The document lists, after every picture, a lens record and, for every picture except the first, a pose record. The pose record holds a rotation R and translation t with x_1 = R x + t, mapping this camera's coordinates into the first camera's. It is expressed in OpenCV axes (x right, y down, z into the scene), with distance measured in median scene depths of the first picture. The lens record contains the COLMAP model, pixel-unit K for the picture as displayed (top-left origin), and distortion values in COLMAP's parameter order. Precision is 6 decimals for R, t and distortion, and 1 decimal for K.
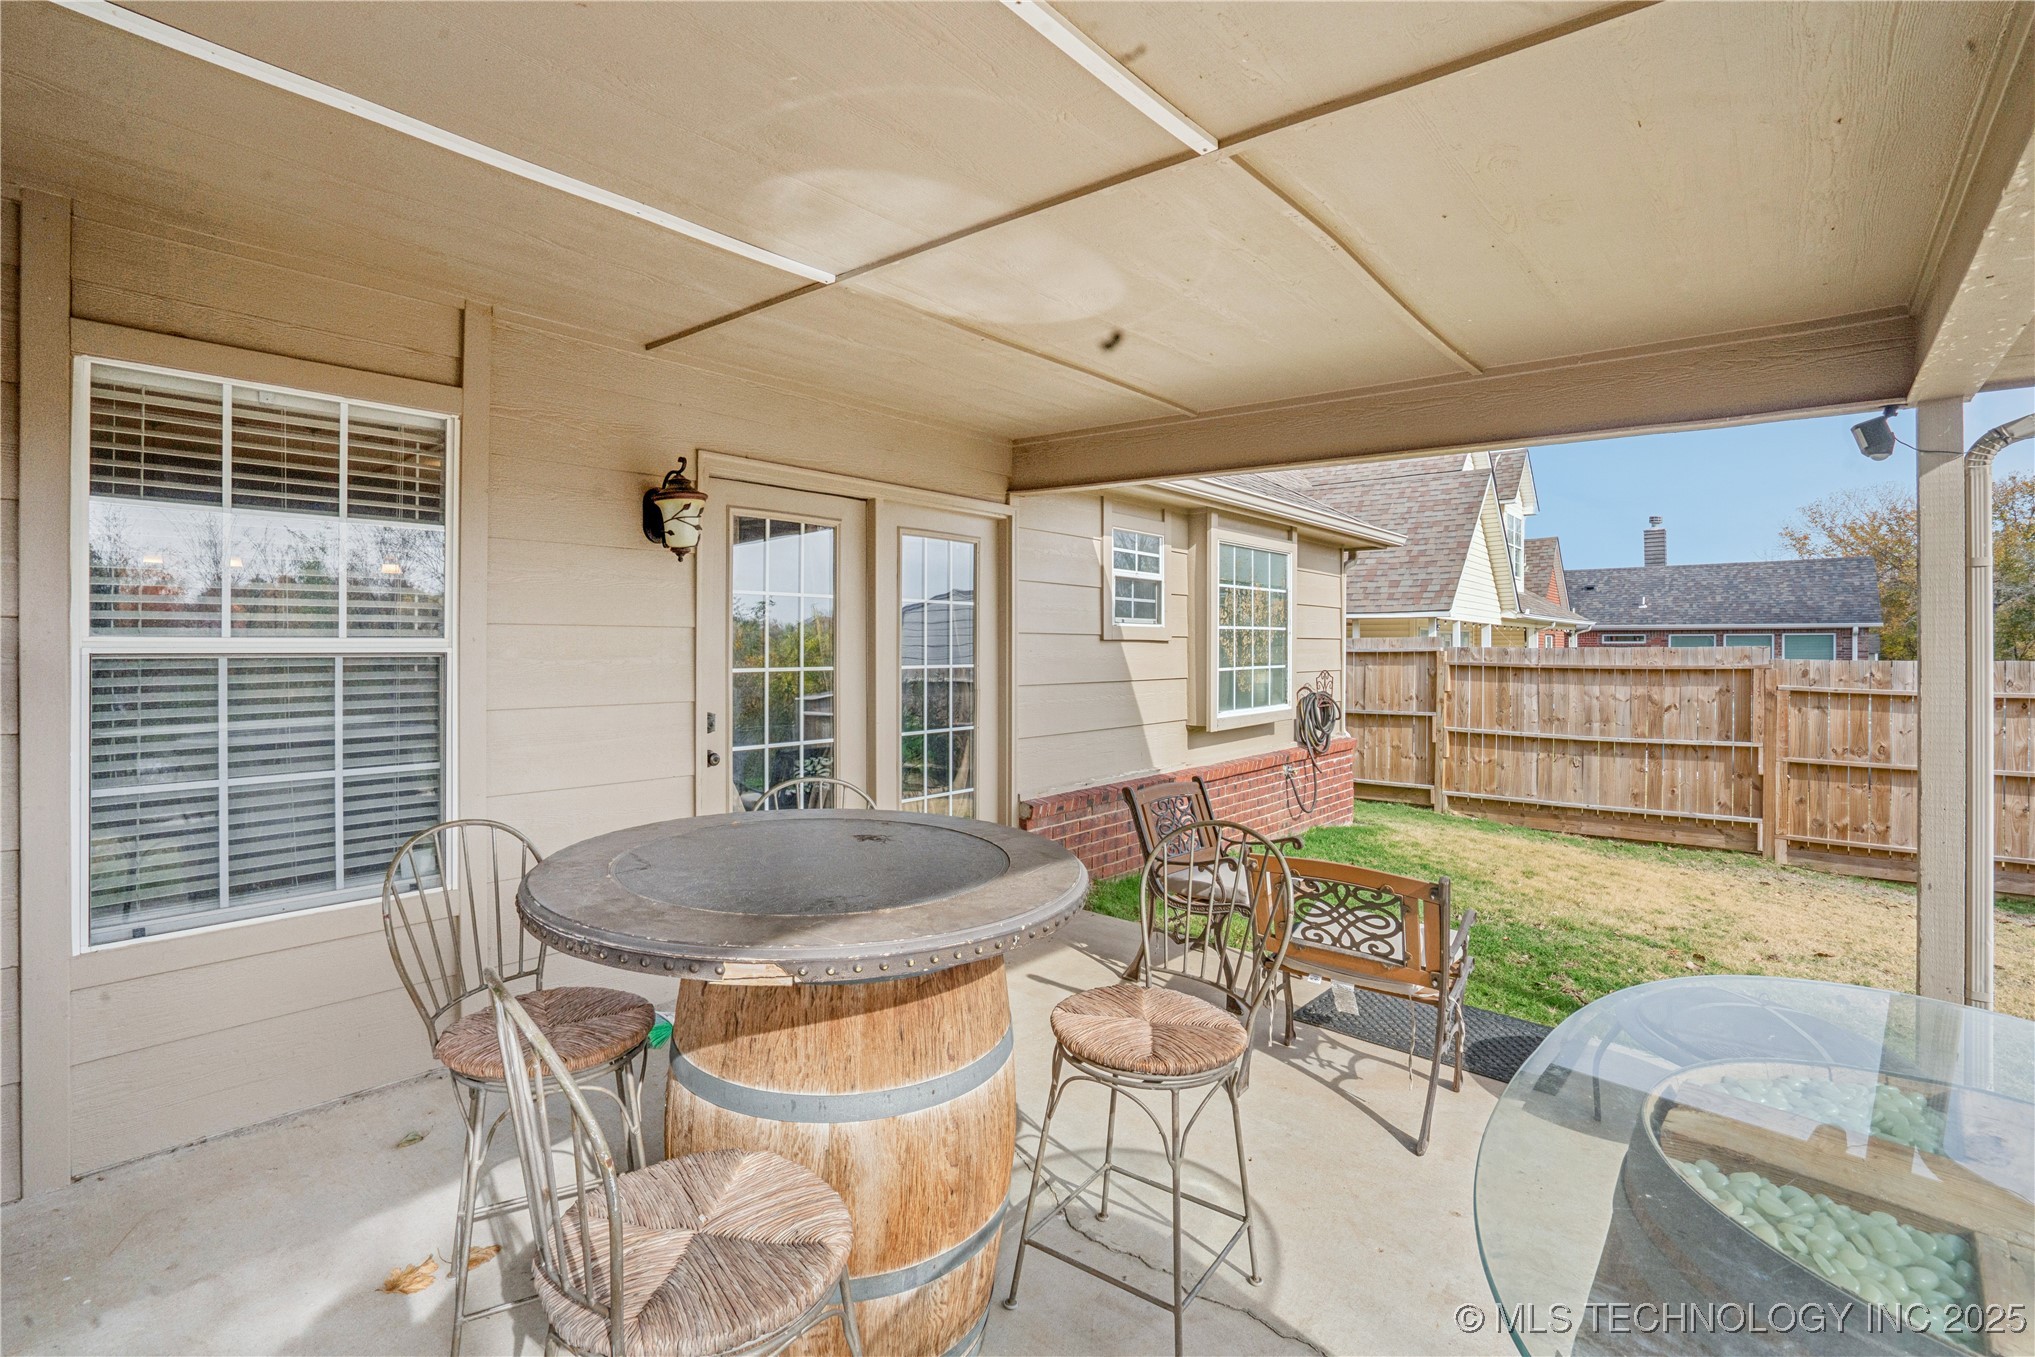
lens RADIAL K [[983.2, 0, 1016.2], [0, 983.2, 669.3], [0, 0, 1]] dist [-0.050363, -0.000160]
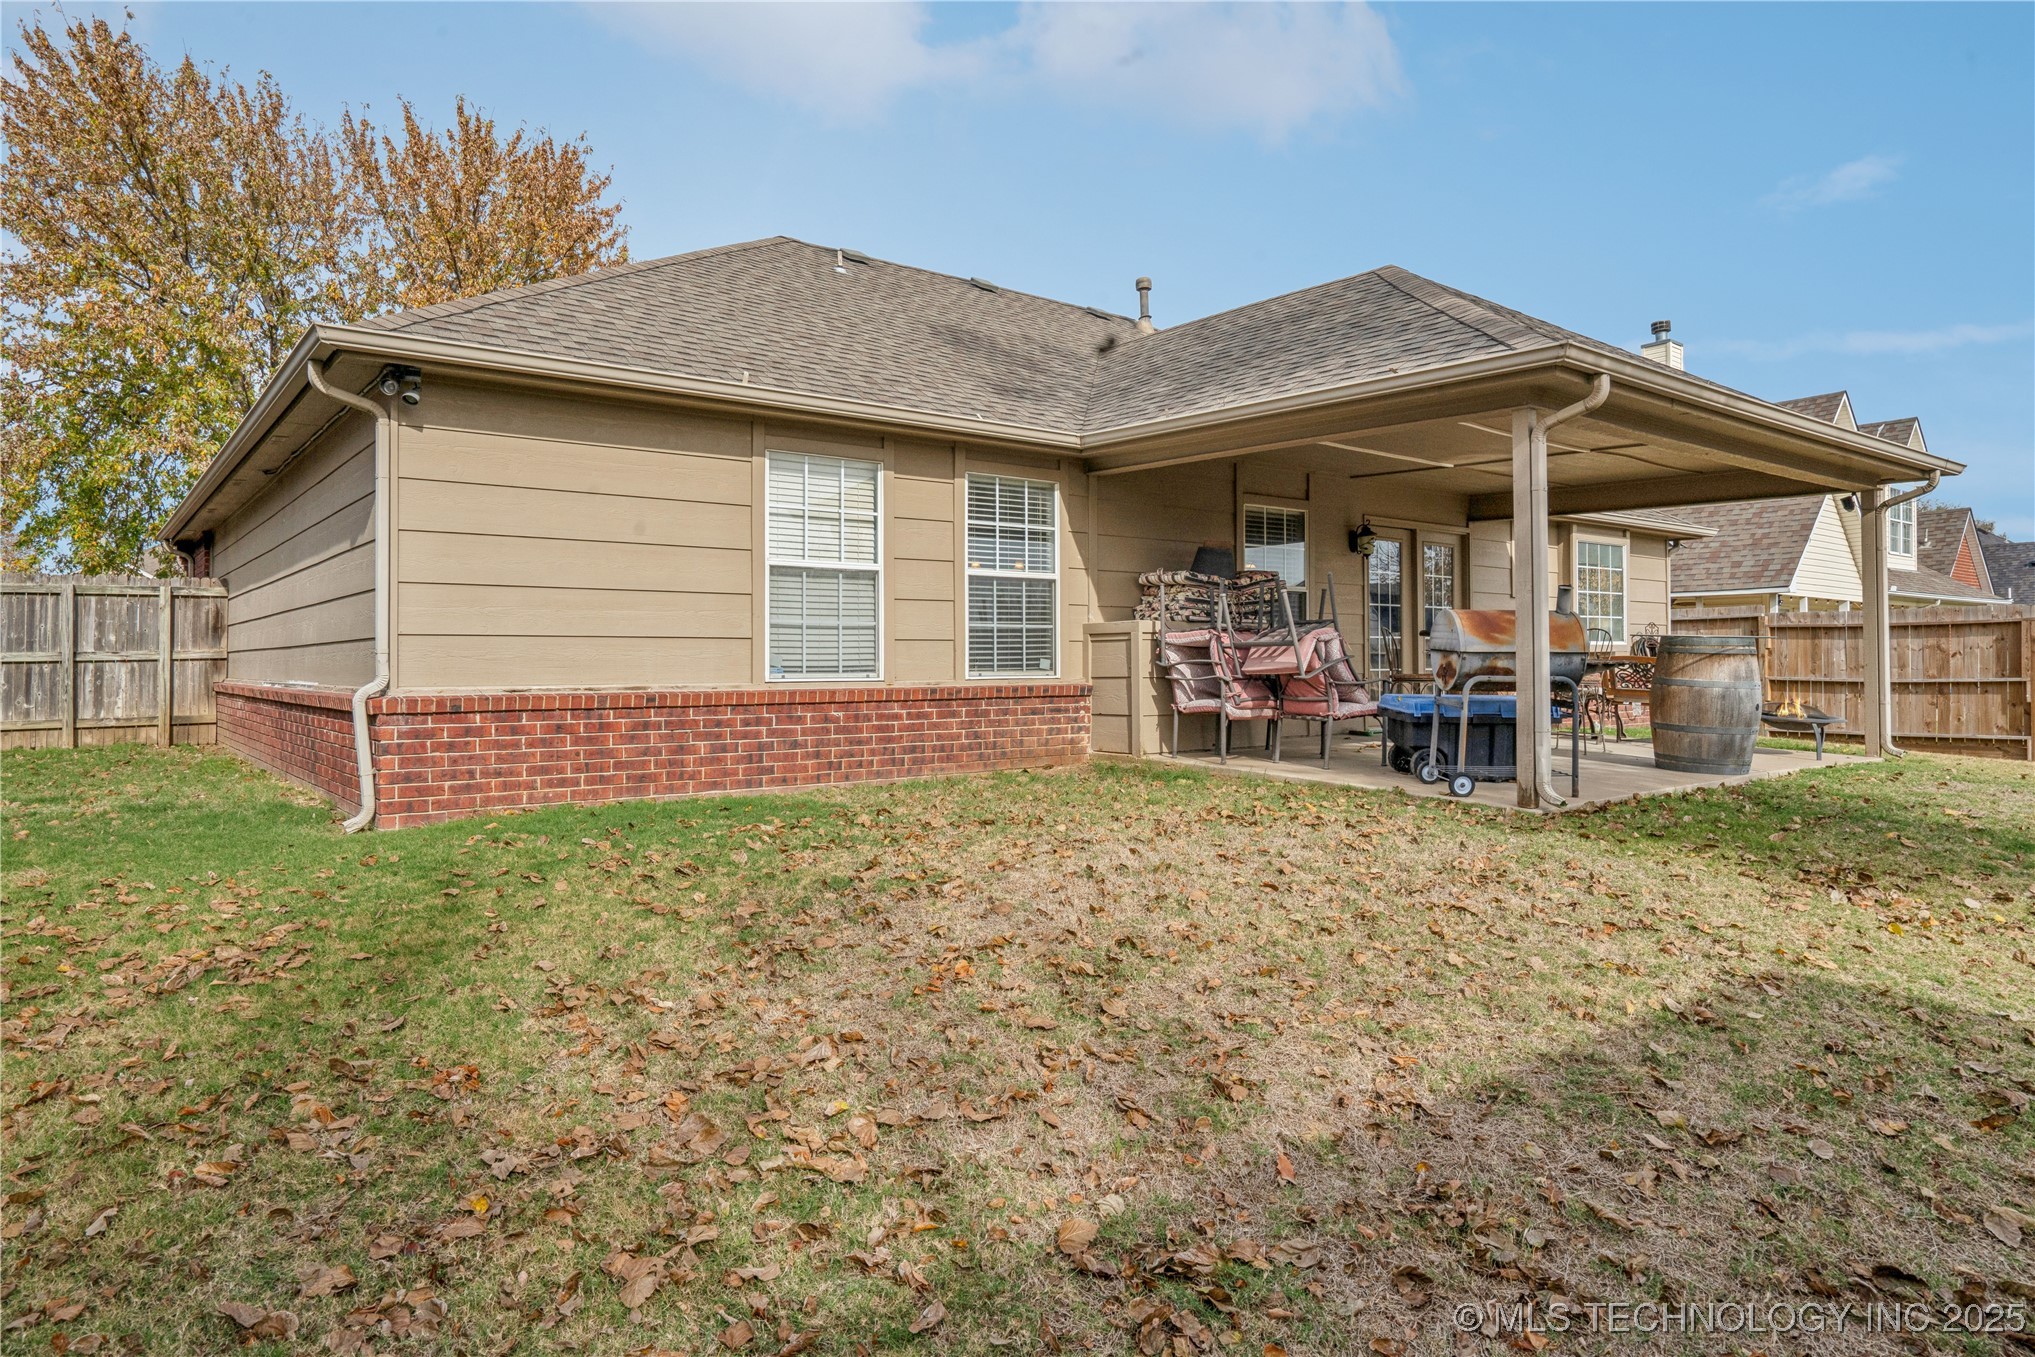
lens RADIAL K [[1216.0, 0, 1012.9], [0, 1216.0, 644.1], [0, 0, 1]] dist [0.004412, 0.000586]
pose [[0.977841, -0.006654, -0.209242, -0.217517], [-0.000459, 0.999424, -0.033929, 0.085239], [0.209347, 0.033273, 0.977275, -0.886412]]
